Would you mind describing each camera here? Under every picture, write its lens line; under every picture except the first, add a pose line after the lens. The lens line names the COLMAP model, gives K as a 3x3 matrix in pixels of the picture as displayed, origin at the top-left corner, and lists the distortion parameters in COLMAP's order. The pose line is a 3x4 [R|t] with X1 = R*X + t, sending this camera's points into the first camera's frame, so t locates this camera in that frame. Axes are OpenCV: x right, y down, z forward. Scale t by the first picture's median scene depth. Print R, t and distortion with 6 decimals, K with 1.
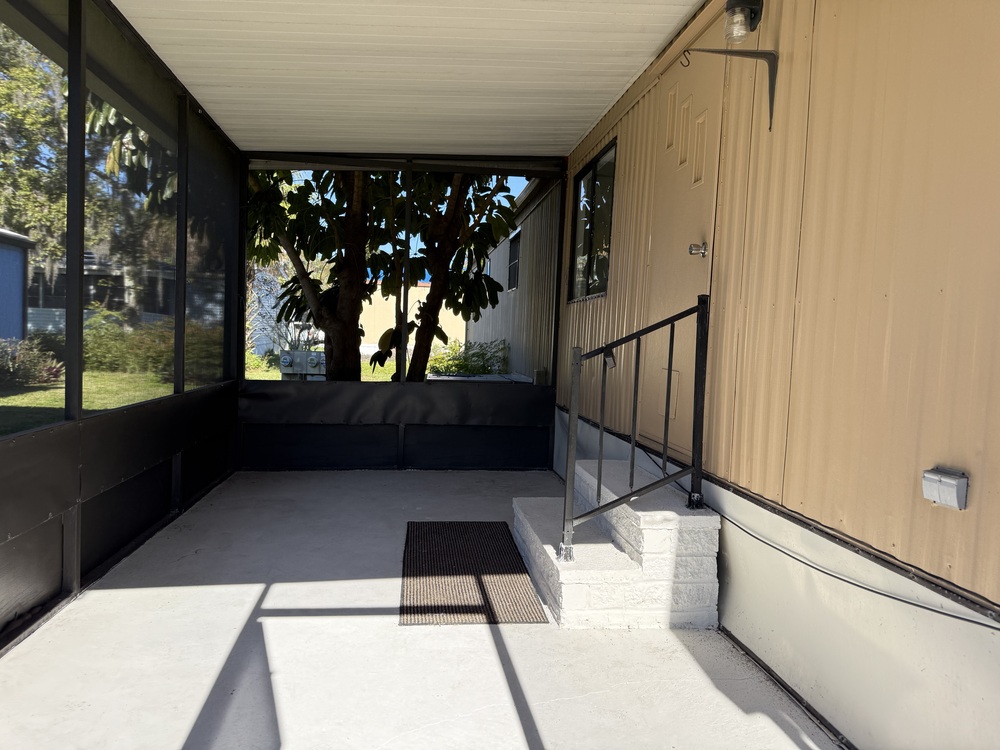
lens RADIAL K [[709.5, 0, 500.0], [0, 709.5, 375.0], [0, 0, 1]] dist [0.061293, -0.085445]
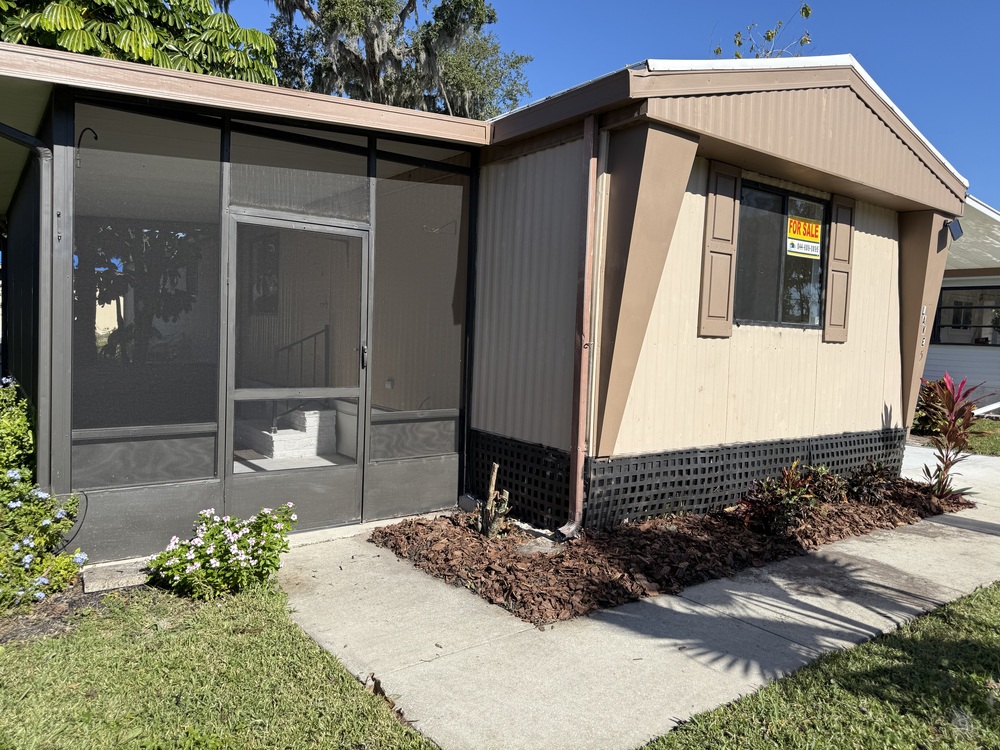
lens RADIAL K [[709.5, 0, 500.0], [0, 709.5, 375.0], [0, 0, 1]] dist [0.061293, -0.085445]
pose [[0.884701, -0.033725, 0.464937, -0.361601], [0.025438, 0.999386, 0.024089, 0.020866], [-0.465464, -0.009484, 0.885016, -1.561572]]
